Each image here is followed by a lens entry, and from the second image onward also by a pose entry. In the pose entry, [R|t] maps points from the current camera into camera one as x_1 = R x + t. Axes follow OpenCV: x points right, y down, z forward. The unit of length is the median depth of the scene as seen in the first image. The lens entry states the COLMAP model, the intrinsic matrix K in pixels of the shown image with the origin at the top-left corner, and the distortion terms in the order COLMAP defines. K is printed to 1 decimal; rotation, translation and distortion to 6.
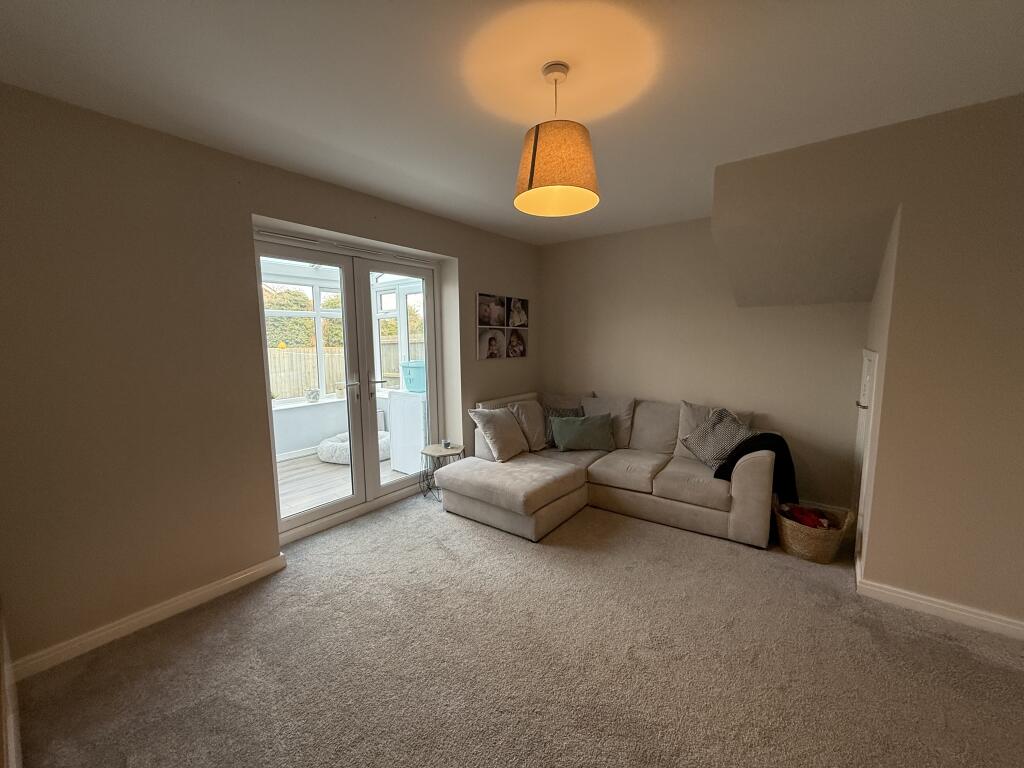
lens RADIAL K [[403.9, 0, 514.3], [0, 403.9, 385.3], [0, 0, 1]] dist [0.000878, 0.000185]
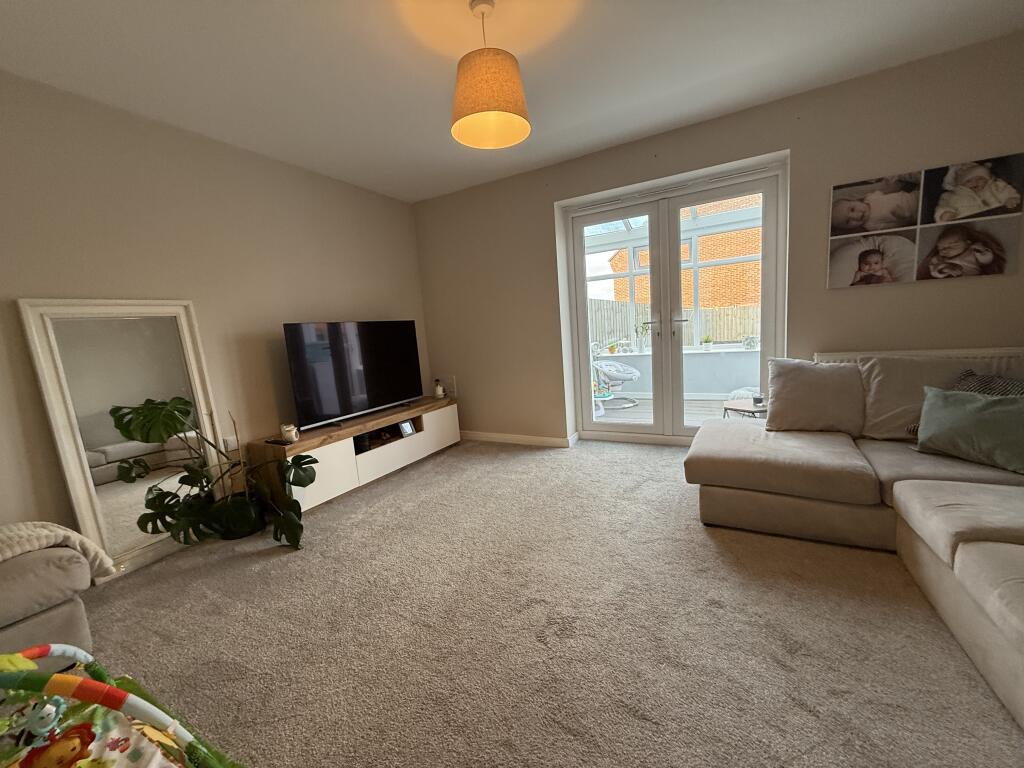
lens RADIAL K [[403.9, 0, 508.0], [0, 403.9, 385.0], [0, 0, 1]] dist [0.000878, 0.000185]
pose [[0.156406, 0.138860, -0.977883, 0.796242], [-0.042381, 0.990100, 0.133816, 0.044318], [0.986783, 0.020514, 0.160742, 0.563511]]
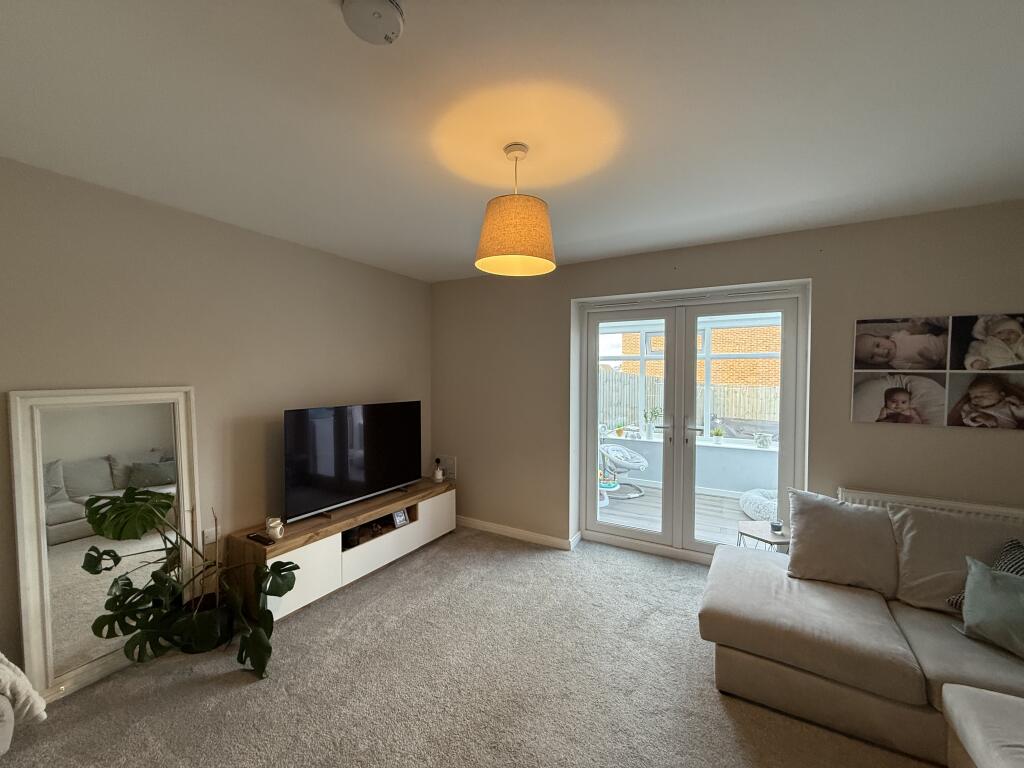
lens RADIAL K [[403.9, 0, 508.1], [0, 403.9, 386.8], [0, 0, 1]] dist [0.000878, 0.000185]
pose [[0.139901, 0.040020, -0.989356, 0.736378], [-0.122334, 0.992226, 0.022837, -0.102183], [0.982579, 0.117837, 0.143709, 0.551430]]
